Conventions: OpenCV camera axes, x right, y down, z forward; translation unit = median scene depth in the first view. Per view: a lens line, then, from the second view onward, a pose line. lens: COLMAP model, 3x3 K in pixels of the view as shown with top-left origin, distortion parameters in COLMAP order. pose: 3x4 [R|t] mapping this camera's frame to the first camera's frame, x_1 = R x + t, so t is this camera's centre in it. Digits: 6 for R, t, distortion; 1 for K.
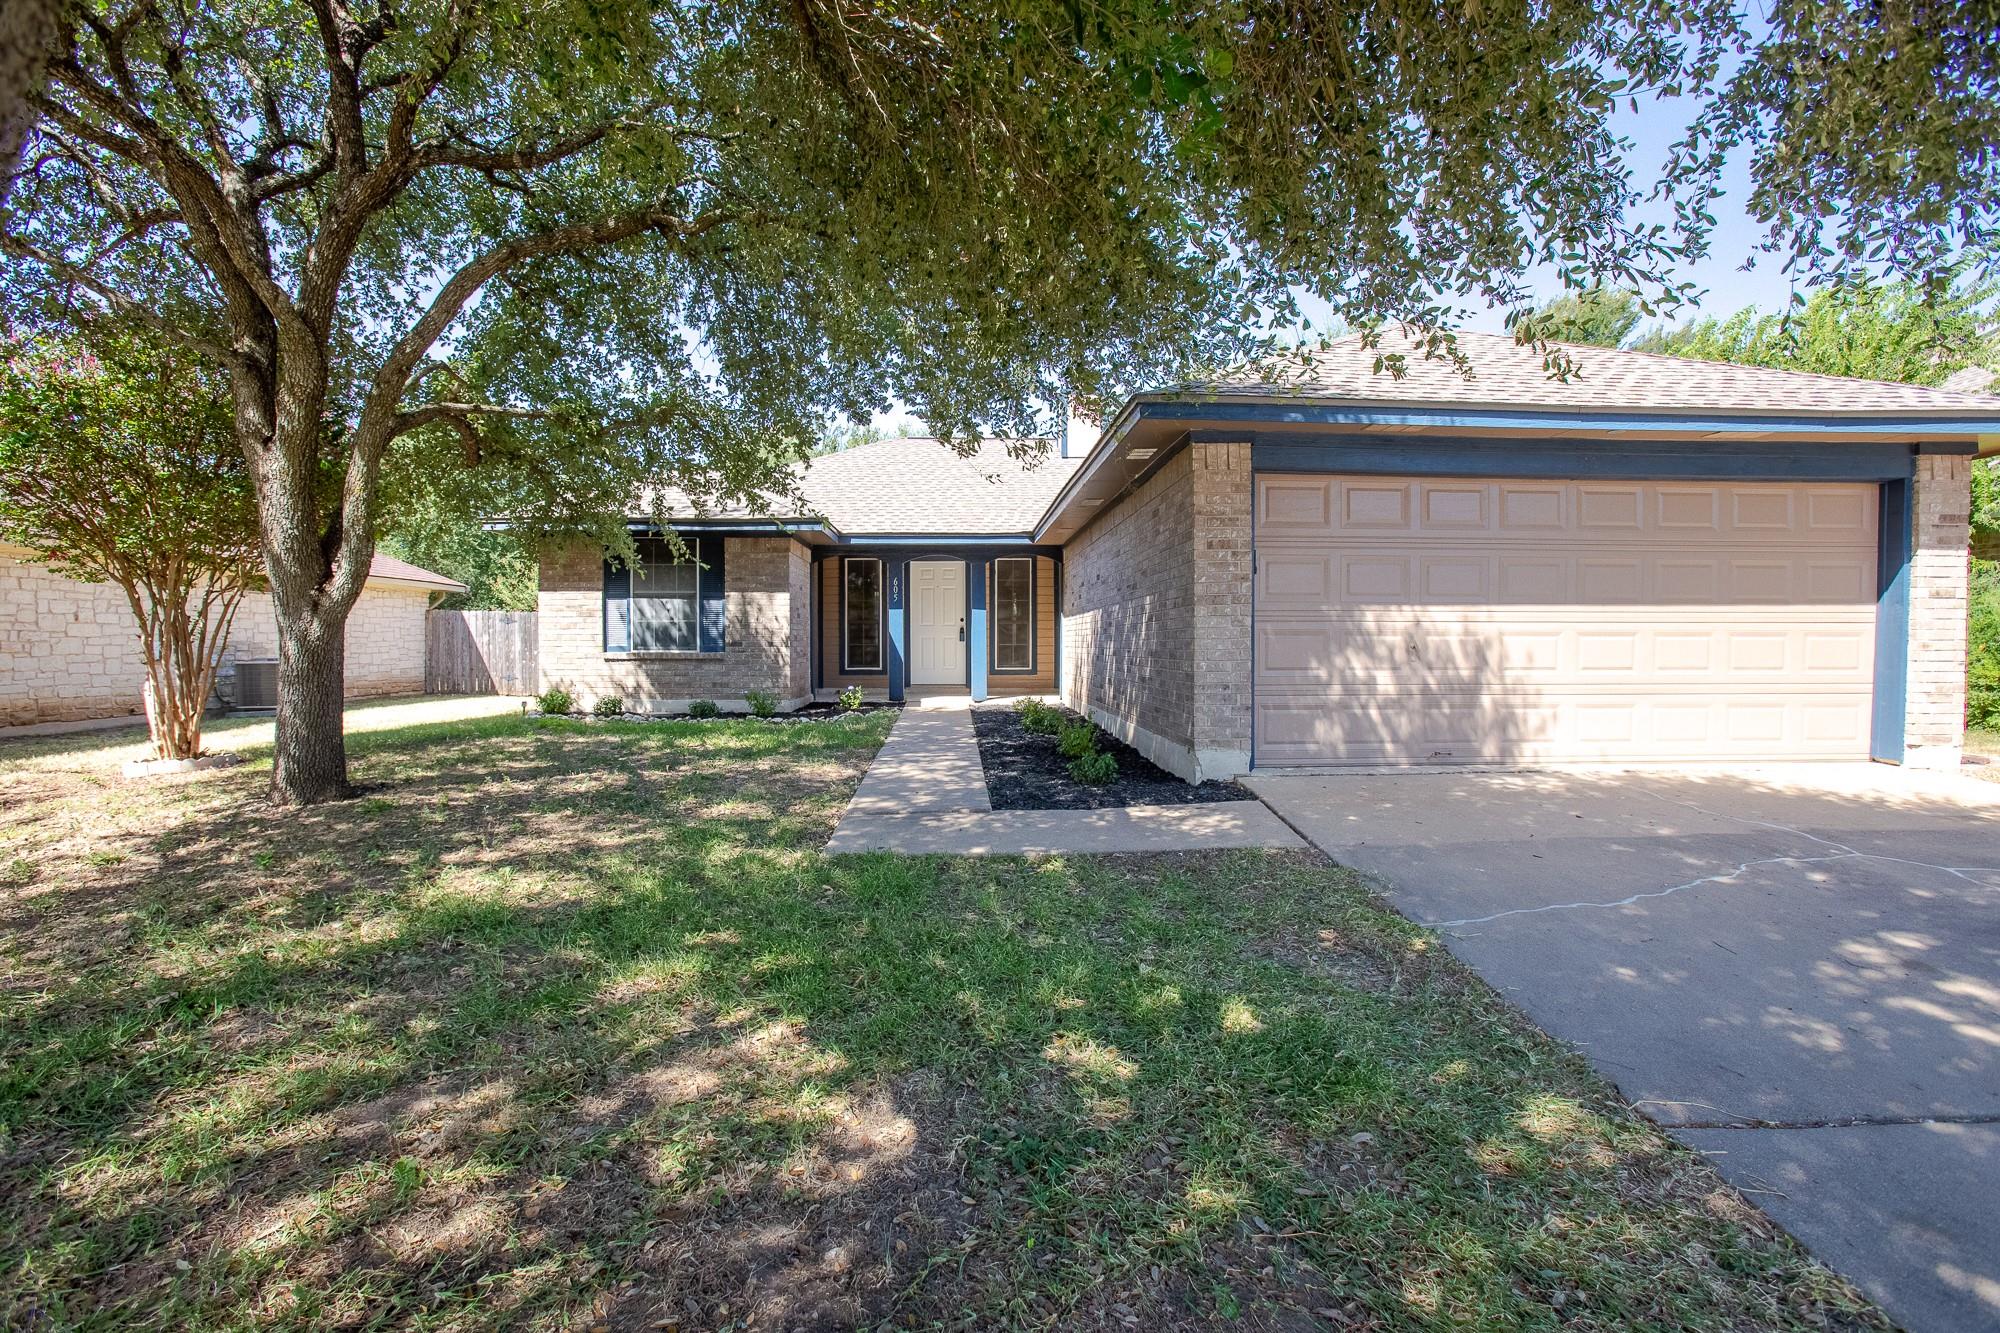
lens RADIAL K [[925.1, 0, 1001.3], [0, 925.1, 641.1], [0, 0, 1]] dist [-0.001881, 0.000234]
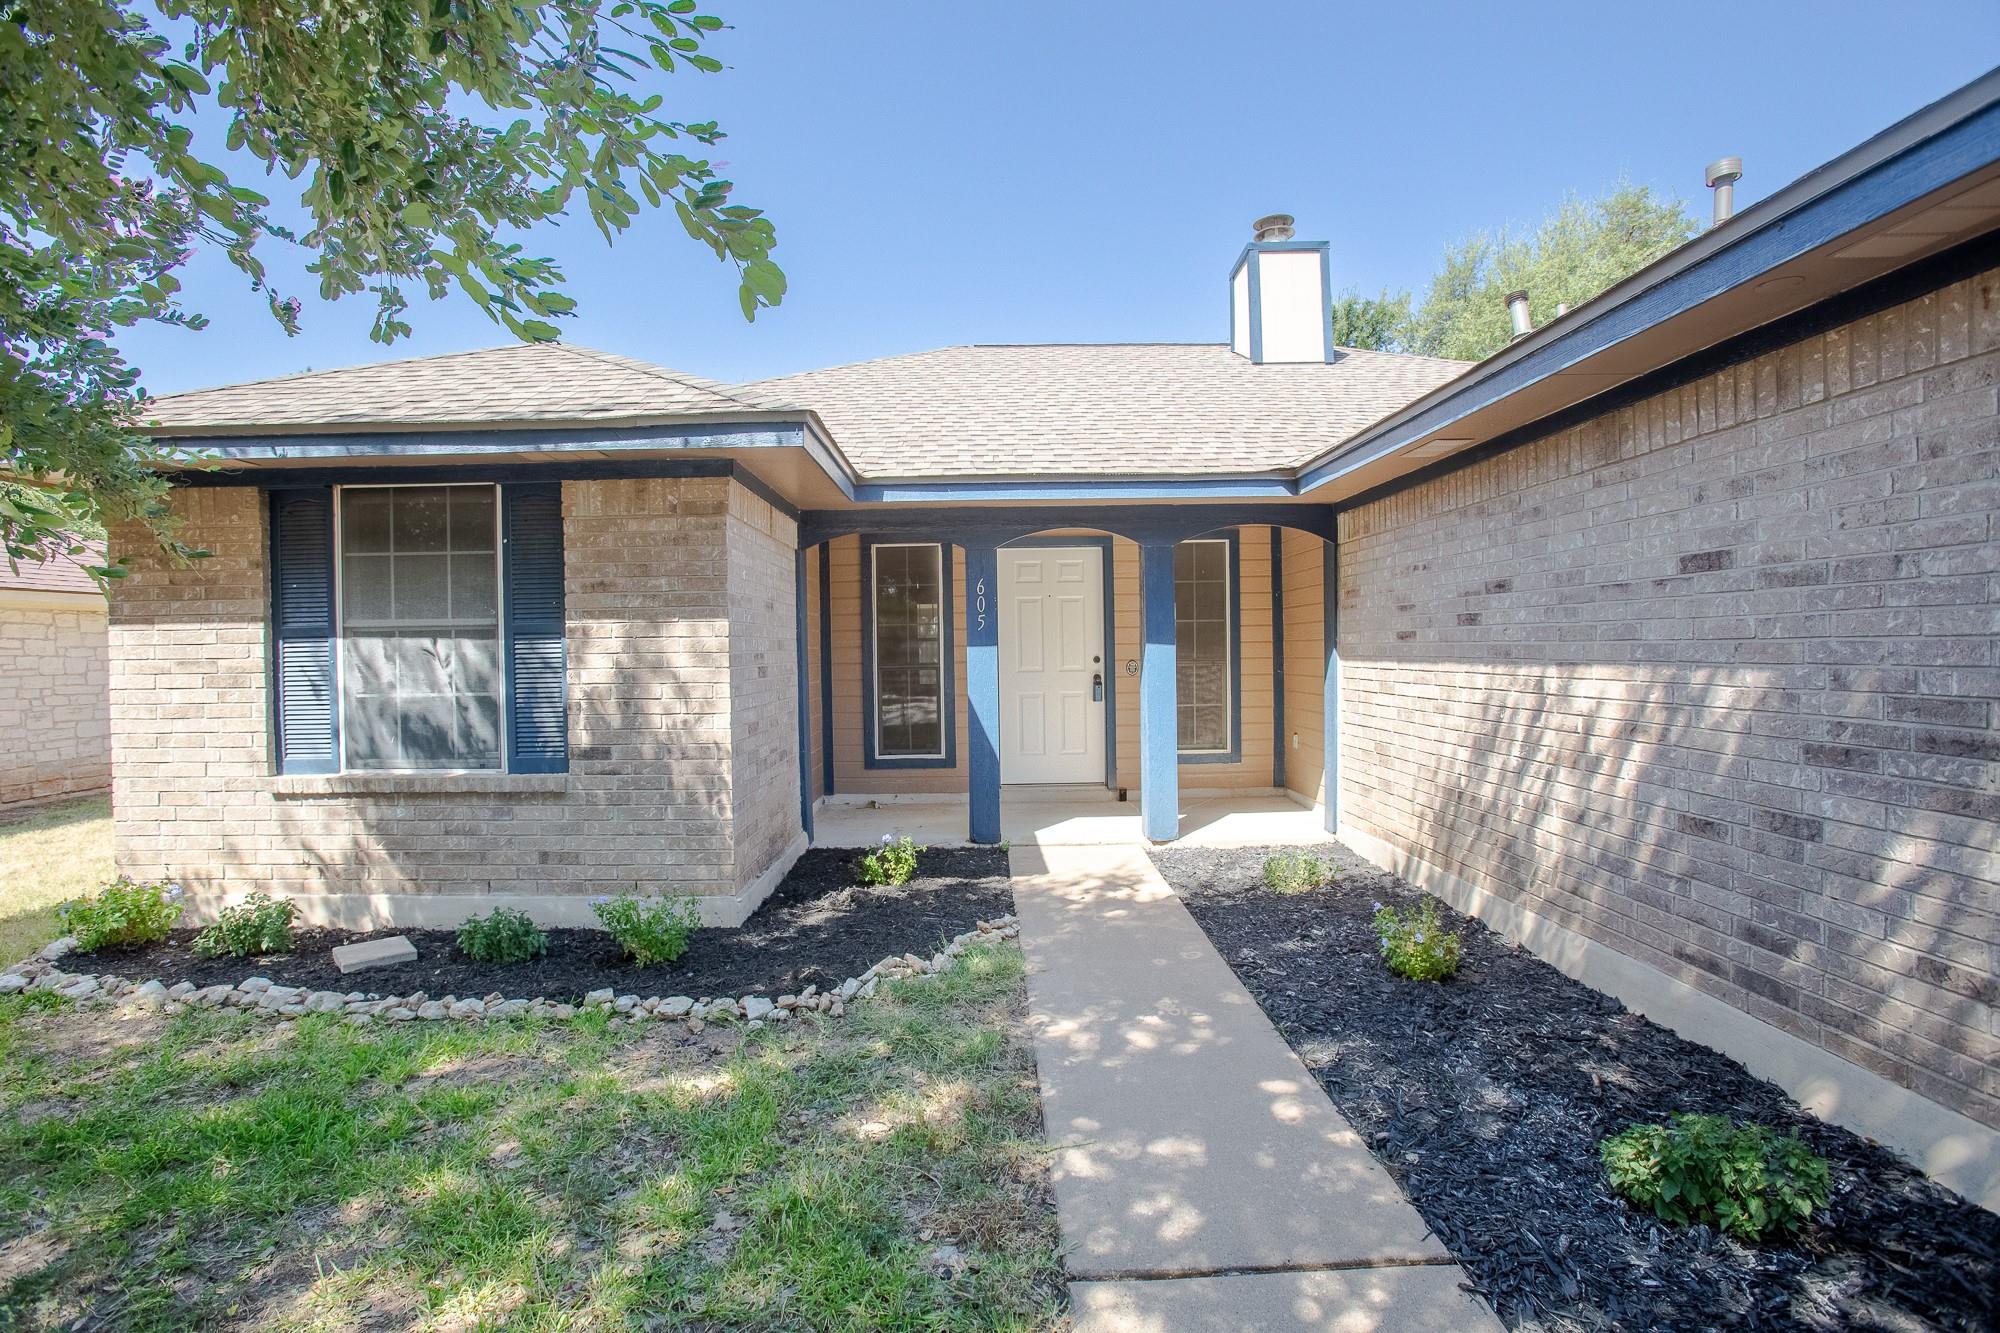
lens RADIAL K [[925.1, 0, 1001.3], [0, 925.1, 641.1], [0, 0, 1]] dist [-0.001881, 0.000234]
pose [[0.999395, -0.014368, -0.031668, -0.101380], [0.014144, 0.999873, -0.007288, -0.038317], [0.031769, 0.006836, 0.999472, 0.606420]]
